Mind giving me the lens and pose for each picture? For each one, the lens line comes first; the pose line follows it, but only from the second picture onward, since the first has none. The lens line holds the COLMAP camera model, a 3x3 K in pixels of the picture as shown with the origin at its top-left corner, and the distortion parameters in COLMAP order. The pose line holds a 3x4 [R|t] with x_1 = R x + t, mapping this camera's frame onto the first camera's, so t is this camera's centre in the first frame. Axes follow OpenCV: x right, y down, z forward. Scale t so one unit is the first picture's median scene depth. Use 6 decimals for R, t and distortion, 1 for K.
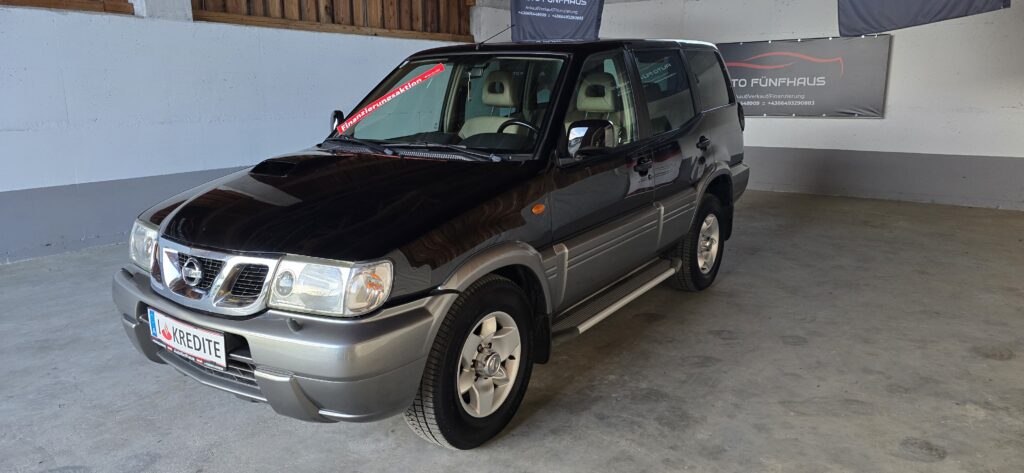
lens RADIAL K [[707.9, 0, 512.0], [0, 707.9, 236.5], [0, 0, 1]] dist [0.097217, -0.077461]
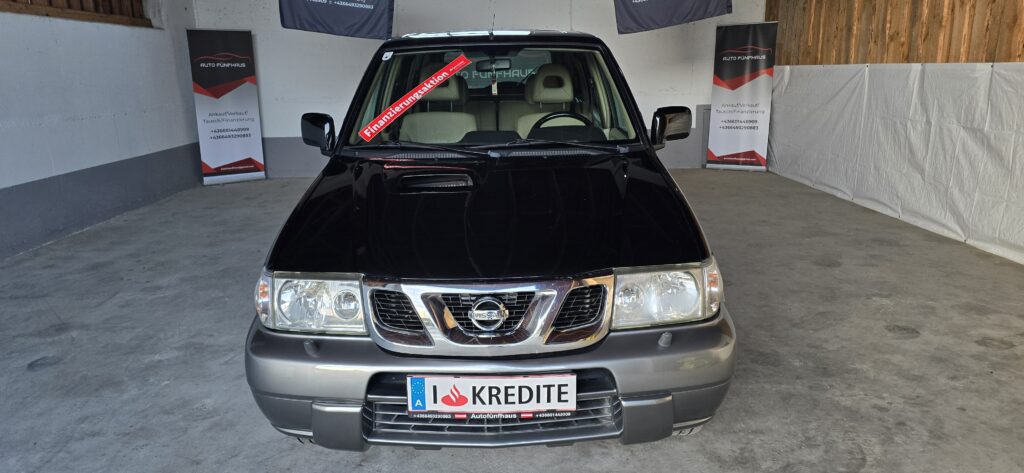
lens RADIAL K [[707.9, 0, 512.0], [0, 707.9, 236.5], [0, 0, 1]] dist [0.097217, -0.077461]
pose [[0.802198, -0.150536, 0.577770, -0.557236], [0.144349, 0.987885, 0.056969, -0.050746], [-0.579346, 0.037700, 0.814209, 0.206223]]
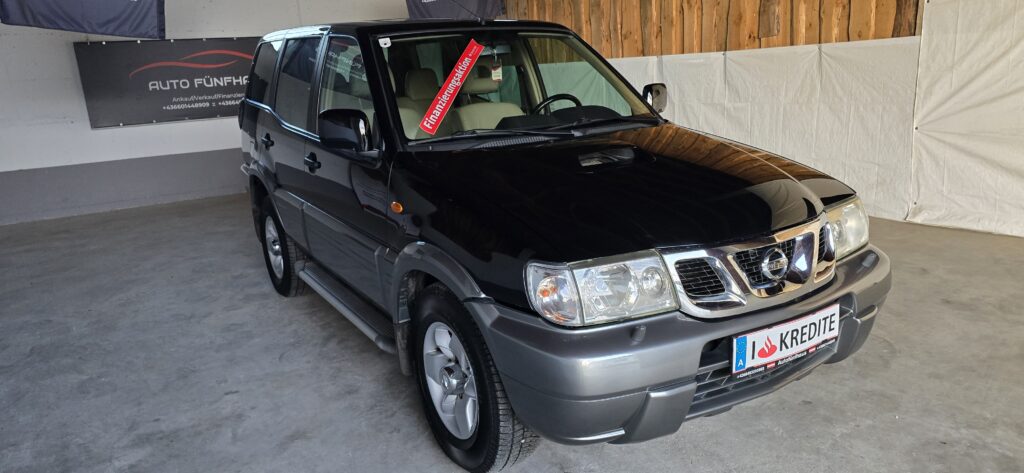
lens RADIAL K [[707.9, 0, 512.0], [0, 707.9, 236.5], [0, 0, 1]] dist [0.097217, -0.077461]
pose [[0.358105, -0.235505, 0.903492, -0.838361], [0.254991, 0.955549, 0.148007, -0.118690], [-0.898187, 0.177380, 0.402239, 0.592932]]
